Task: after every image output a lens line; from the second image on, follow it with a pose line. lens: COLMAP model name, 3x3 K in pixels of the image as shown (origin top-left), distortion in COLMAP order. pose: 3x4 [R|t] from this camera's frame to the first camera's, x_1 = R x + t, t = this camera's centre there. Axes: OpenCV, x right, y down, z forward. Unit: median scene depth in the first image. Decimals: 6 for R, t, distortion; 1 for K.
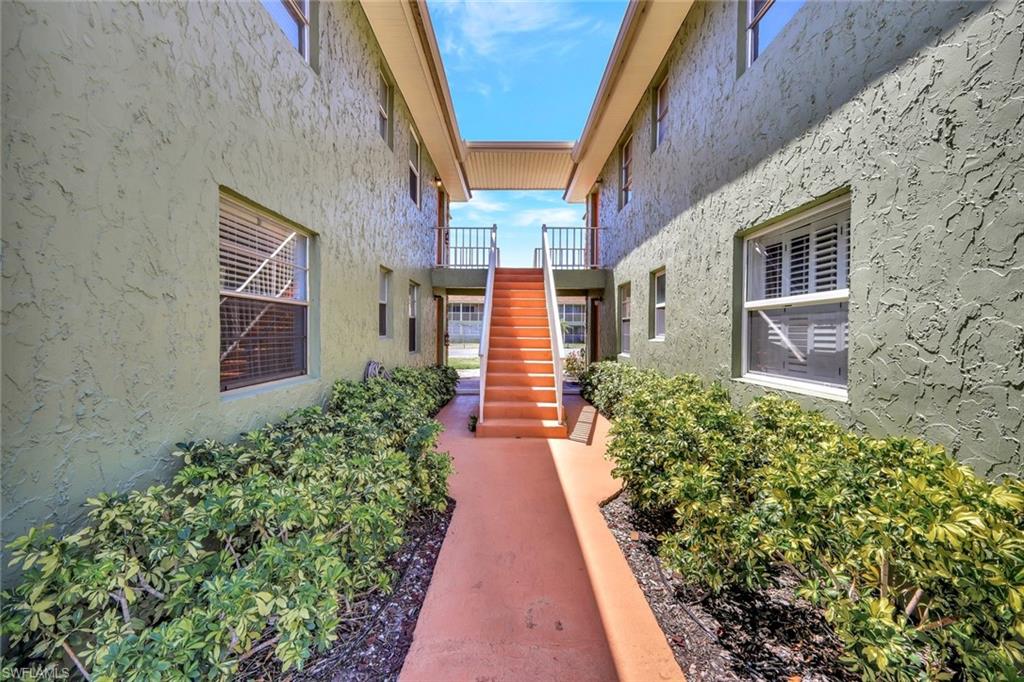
lens RADIAL K [[454.7, 0, 513.5], [0, 454.7, 337.4], [0, 0, 1]] dist [0.003371, 0.000047]
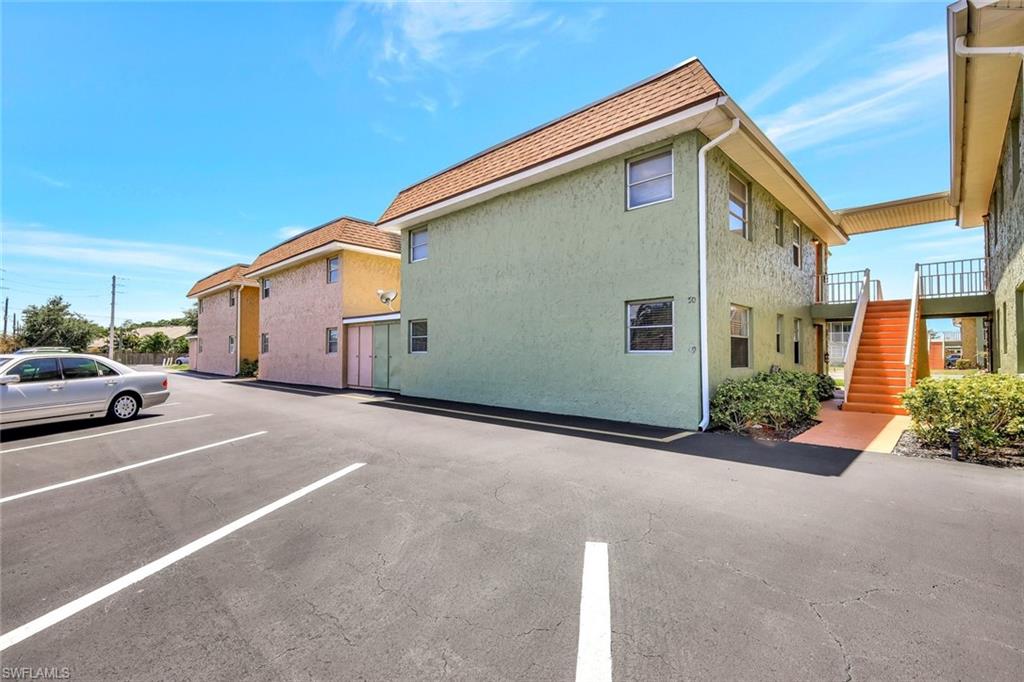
lens RADIAL K [[454.7, 0, 515.7], [0, 454.7, 346.1], [0, 0, 1]] dist [0.003371, 0.000047]
pose [[0.723376, -0.020970, -0.690135, 0.127321], [-0.002588, 0.999449, -0.033082, 0.021292], [0.690449, 0.025717, 0.722924, -0.642256]]
